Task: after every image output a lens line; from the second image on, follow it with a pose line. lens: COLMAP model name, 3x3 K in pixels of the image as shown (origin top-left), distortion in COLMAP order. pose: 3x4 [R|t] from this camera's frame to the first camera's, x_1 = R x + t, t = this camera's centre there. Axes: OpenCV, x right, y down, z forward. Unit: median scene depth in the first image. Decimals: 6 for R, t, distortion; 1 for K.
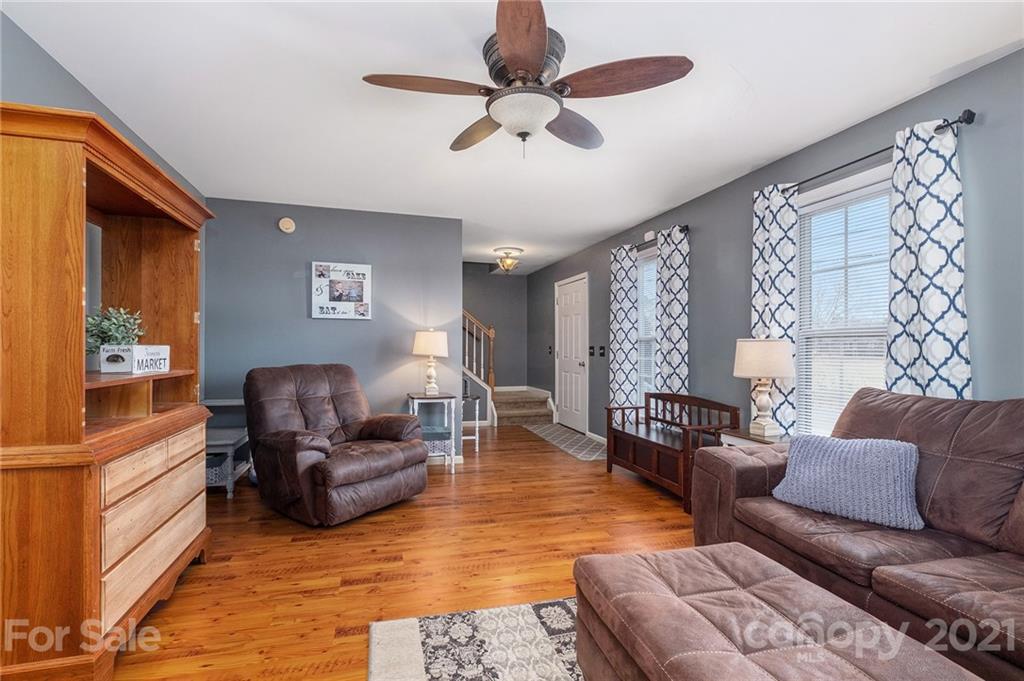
lens RADIAL K [[455.5, 0, 505.2], [0, 455.5, 350.6], [0, 0, 1]] dist [-0.004798, -0.001957]
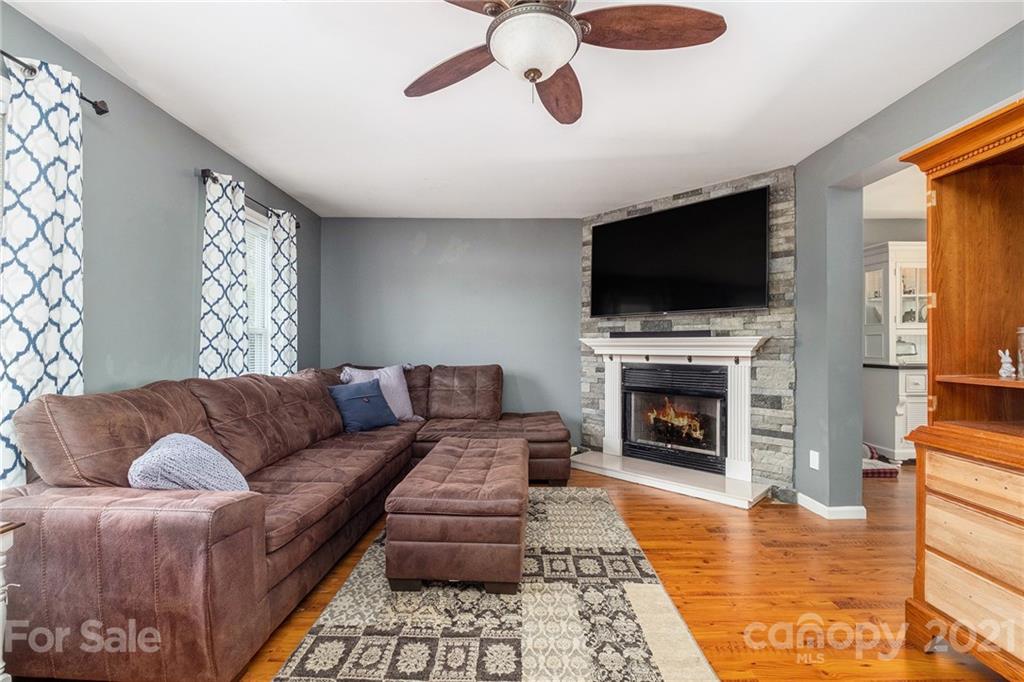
lens RADIAL K [[455.5, 0, 507.5], [0, 455.5, 342.4], [0, 0, 1]] dist [-0.004798, -0.001957]
pose [[-0.960963, -0.001083, 0.276676, -0.088193], [-0.000478, 0.999997, 0.002254, -0.004144], [-0.276678, 0.002034, -0.960961, 1.146075]]
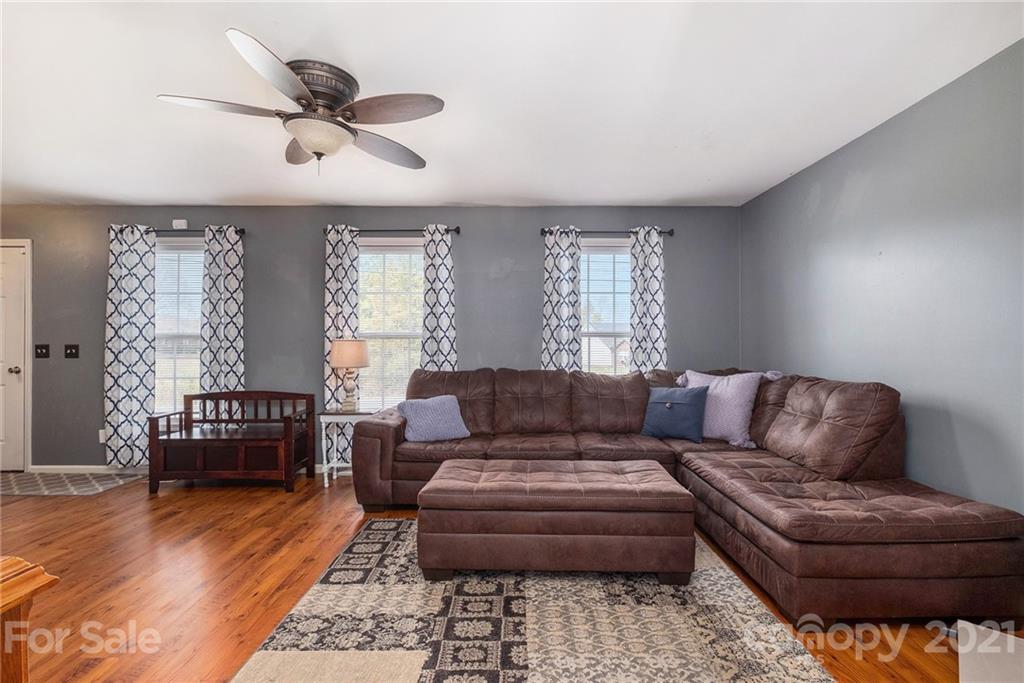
lens RADIAL K [[455.5, 0, 517.6], [0, 455.5, 340.5], [0, 0, 1]] dist [-0.004798, -0.001957]
pose [[0.253709, -0.004312, 0.967271, -0.587373], [0.009256, 0.999955, 0.002030, -0.019446], [-0.967236, 0.008439, 0.253738, 0.163463]]
